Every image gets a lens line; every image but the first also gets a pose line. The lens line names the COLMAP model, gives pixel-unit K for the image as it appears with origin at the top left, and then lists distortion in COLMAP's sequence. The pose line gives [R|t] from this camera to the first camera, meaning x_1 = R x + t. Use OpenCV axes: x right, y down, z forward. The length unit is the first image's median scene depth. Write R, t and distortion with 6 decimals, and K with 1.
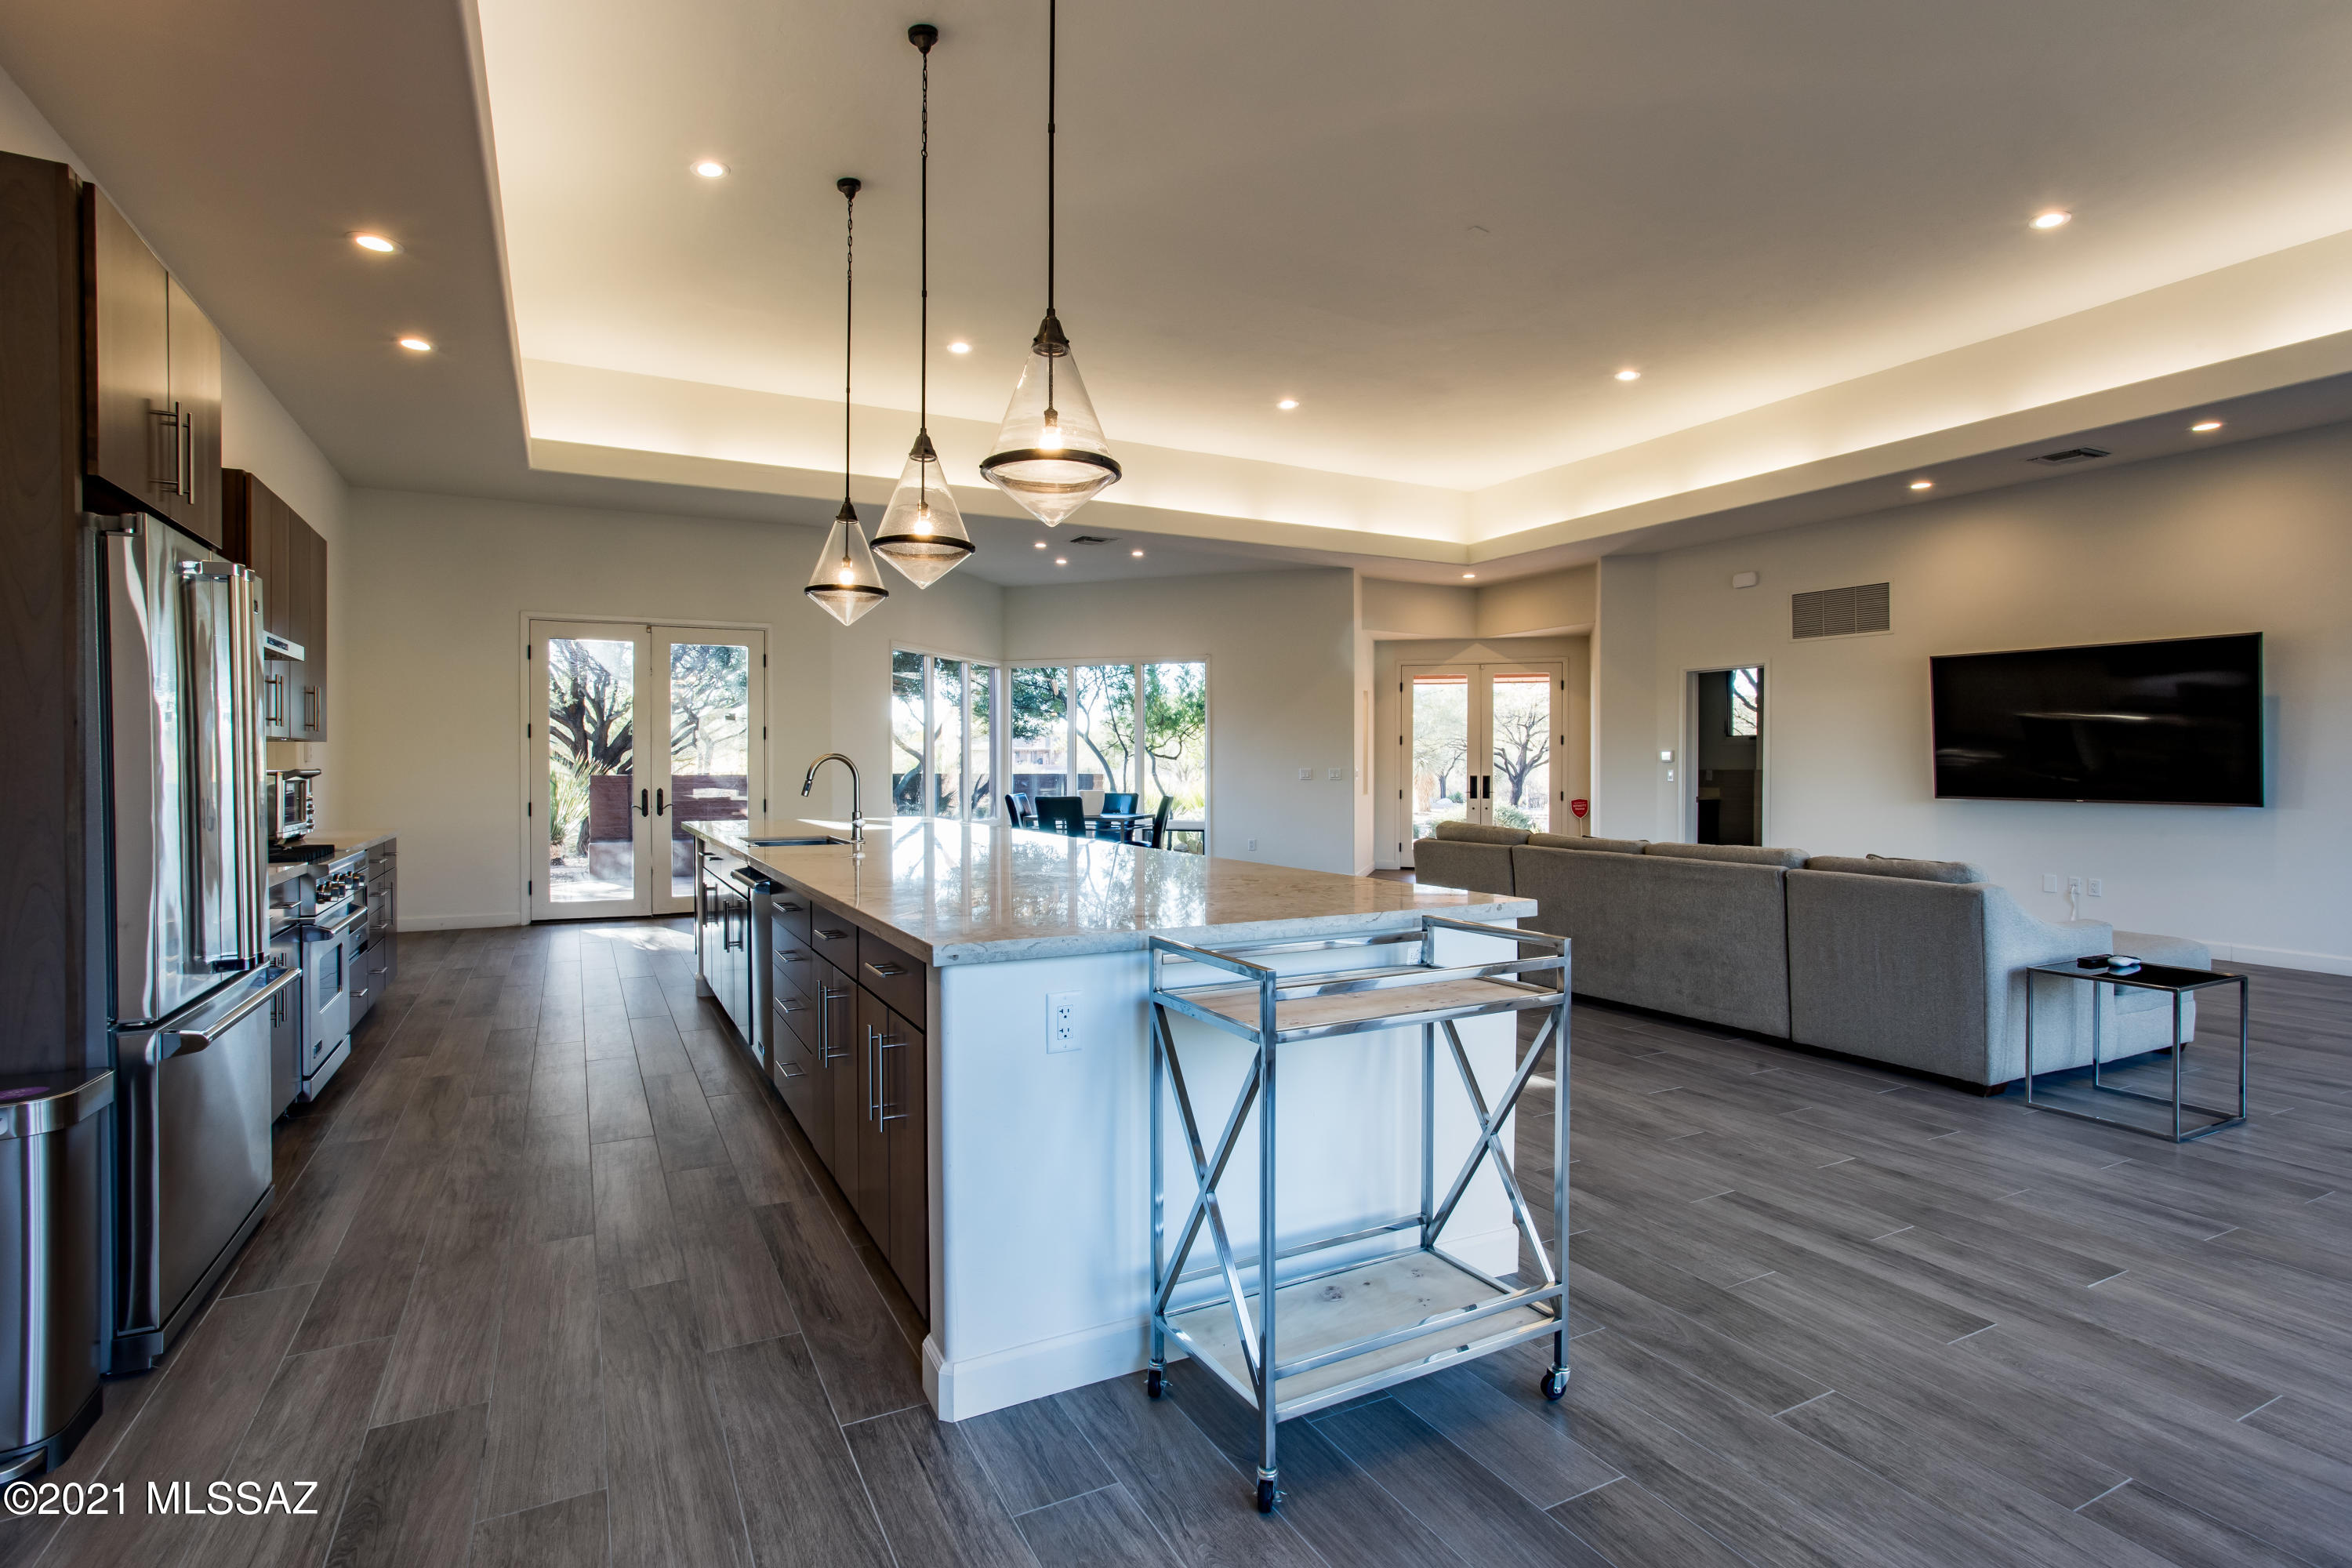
lens RADIAL K [[1193.5, 0, 1178.5], [0, 1193.5, 778.9], [0, 0, 1]] dist [-0.039811, 0.018780]
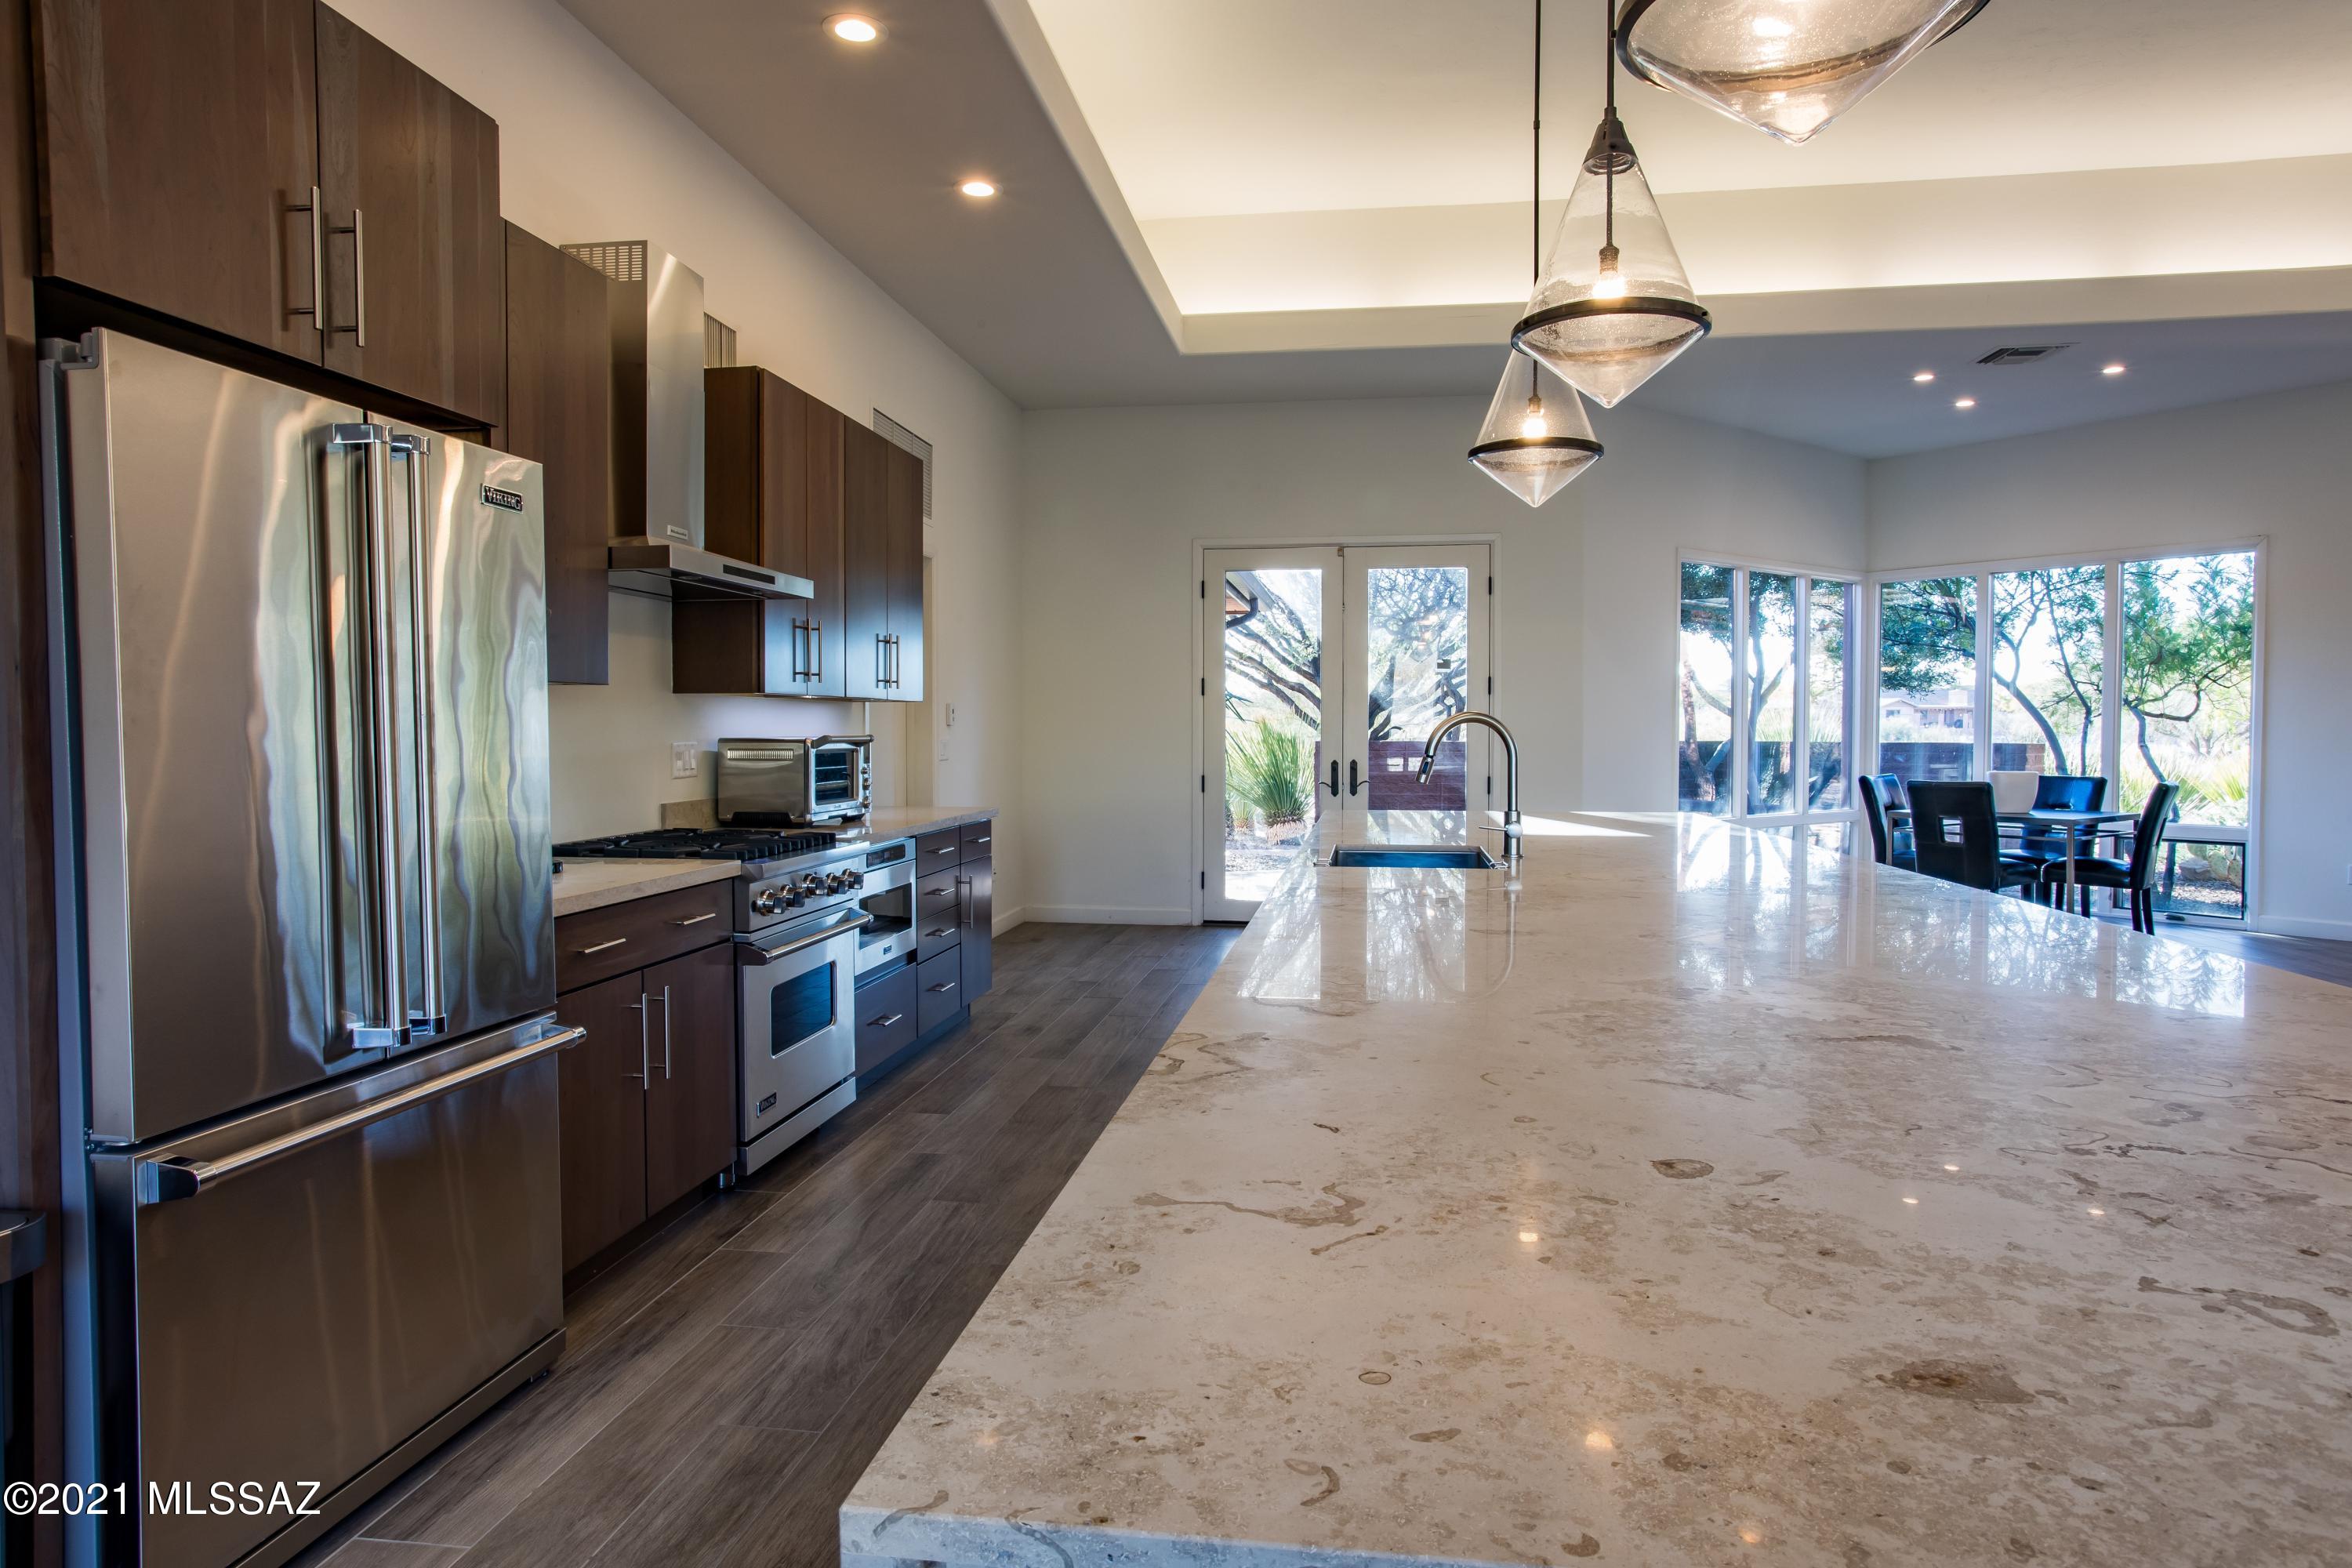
lens RADIAL K [[1387.9, 0, 1155.9], [0, 1387.9, 775.3], [0, 0, 1]] dist [-0.025054, 0.028055]
pose [[0.798956, 0.020908, -0.601026, 0.001254], [-0.007363, 0.999661, 0.024988, -0.002626], [0.601344, -0.015539, 0.798839, 0.146586]]
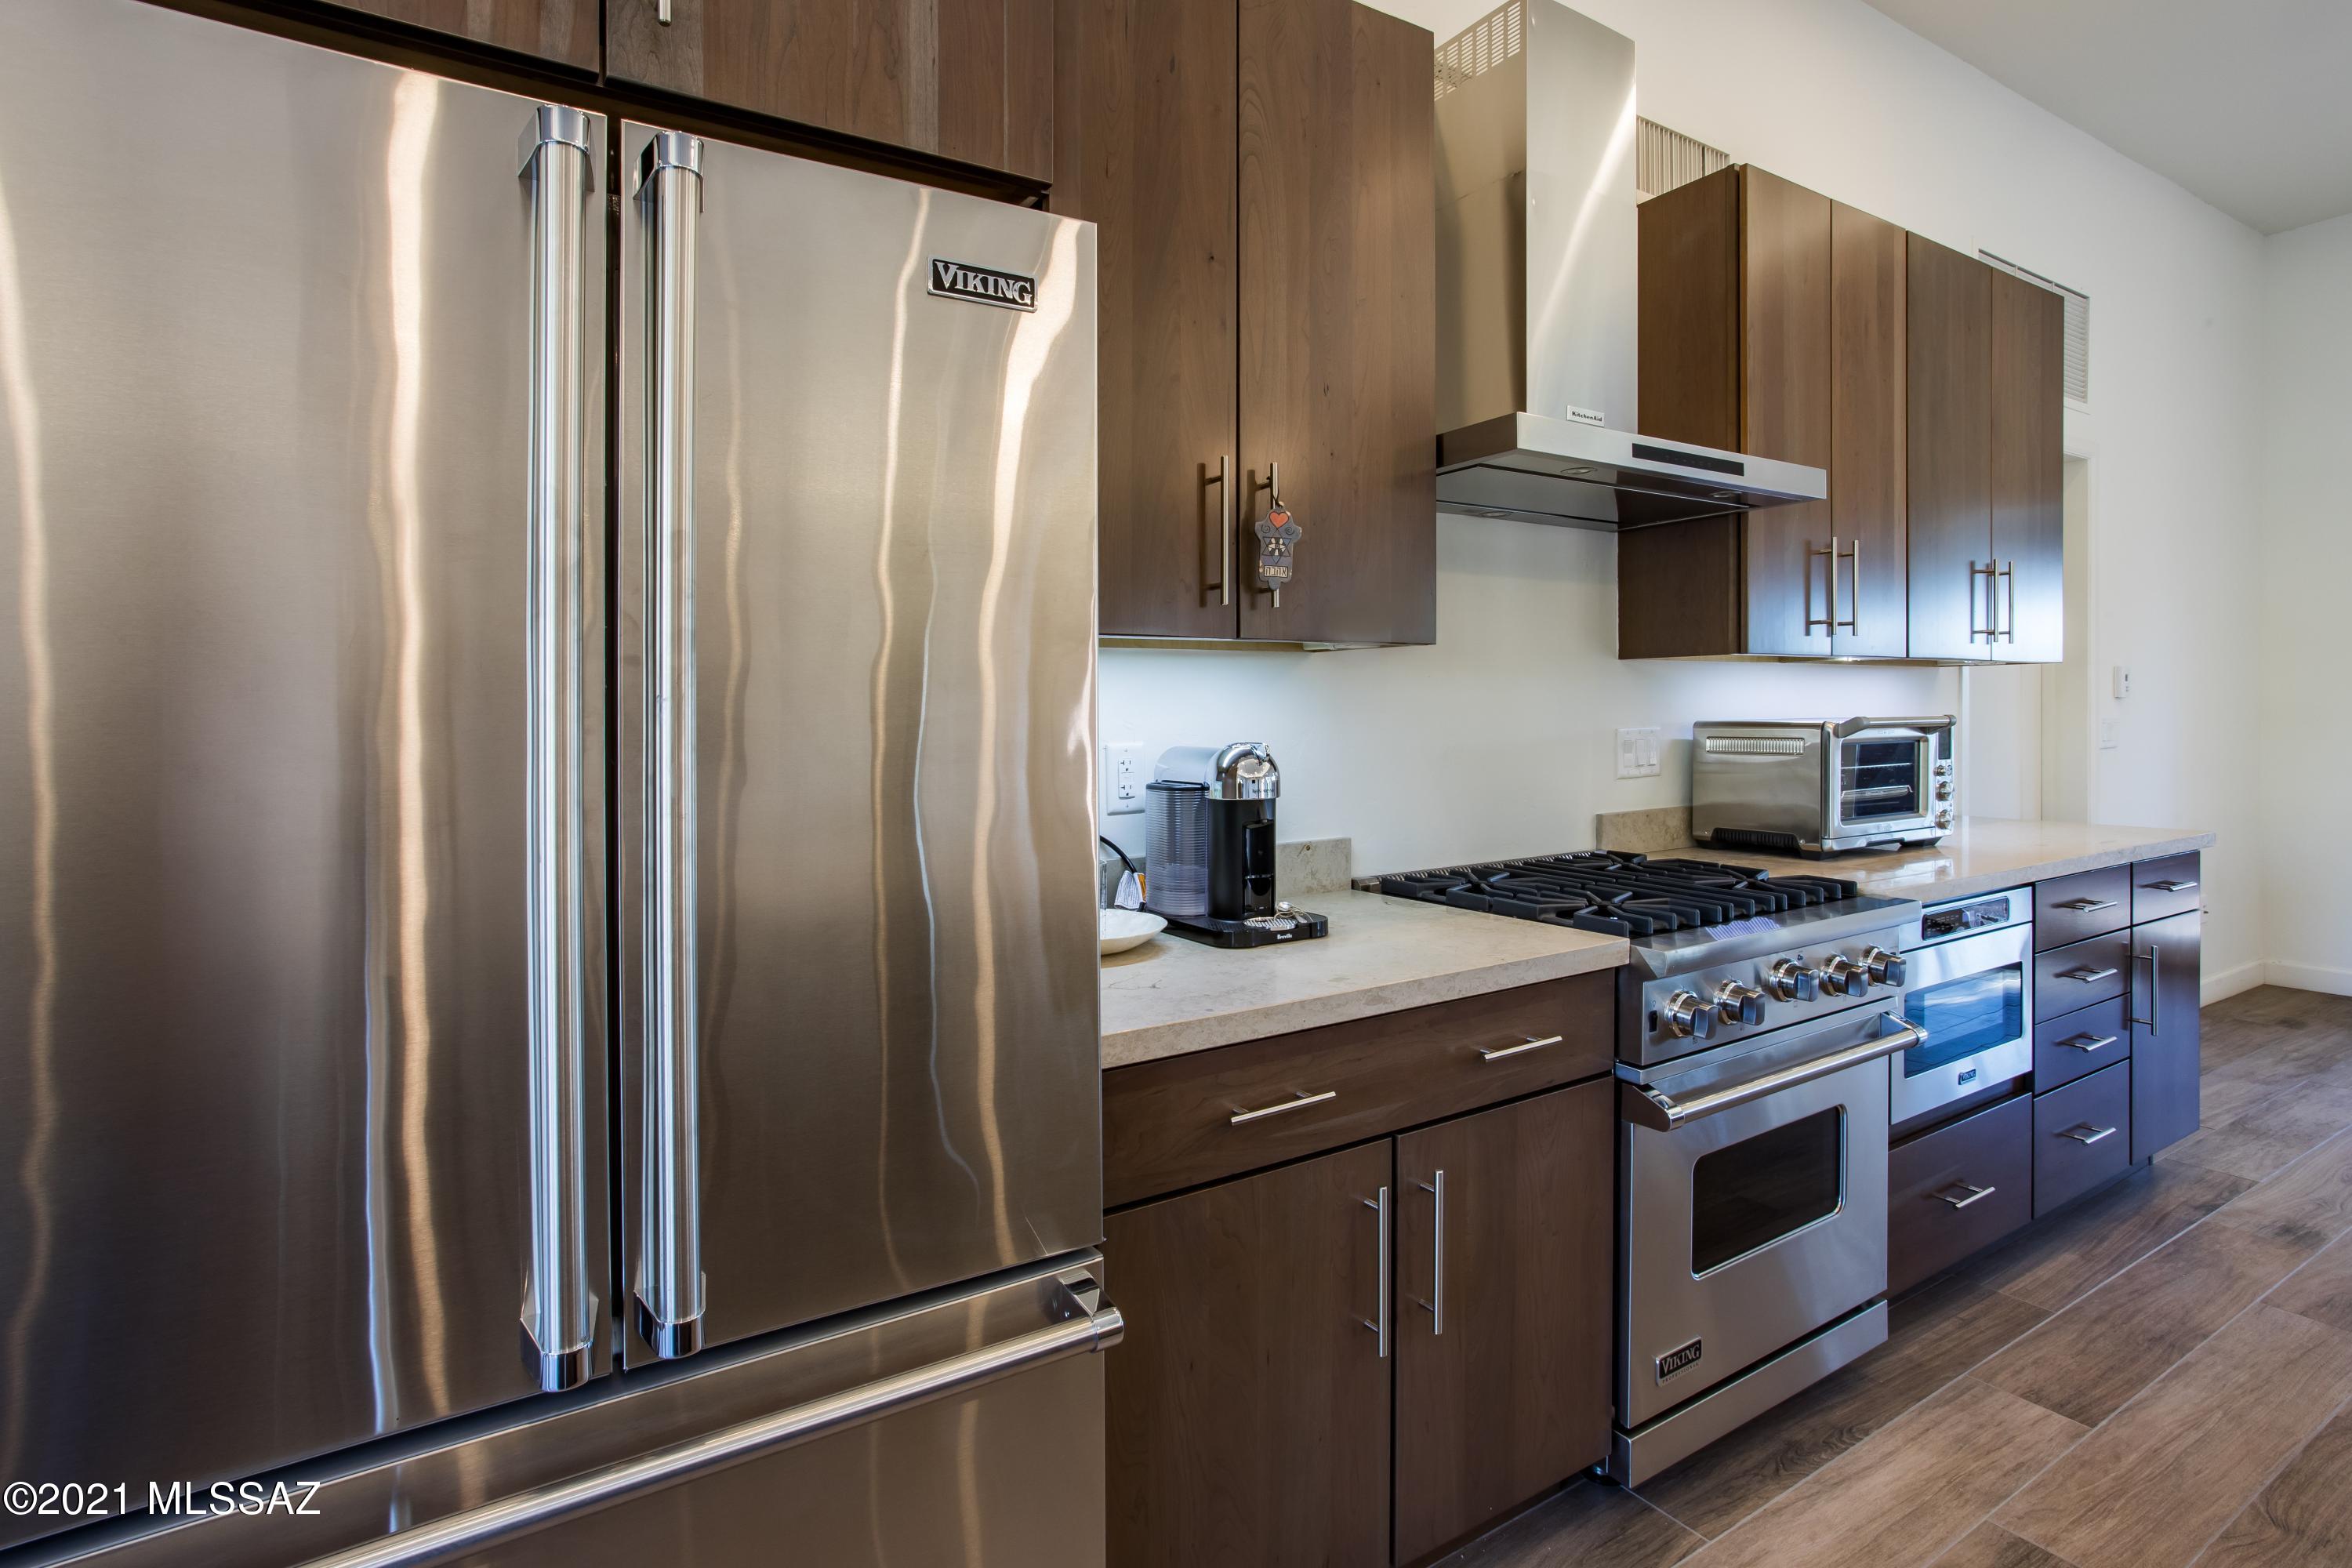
lens RADIAL K [[1193.5, 0, 1122.4], [0, 1193.5, 735.5], [0, 0, 1]] dist [-0.039811, 0.018780]
pose [[0.063680, 0.014346, -0.997867, -0.094300], [0.001926, 0.999893, 0.014498, -0.003228], [0.997968, -0.002845, 0.063646, 0.245629]]
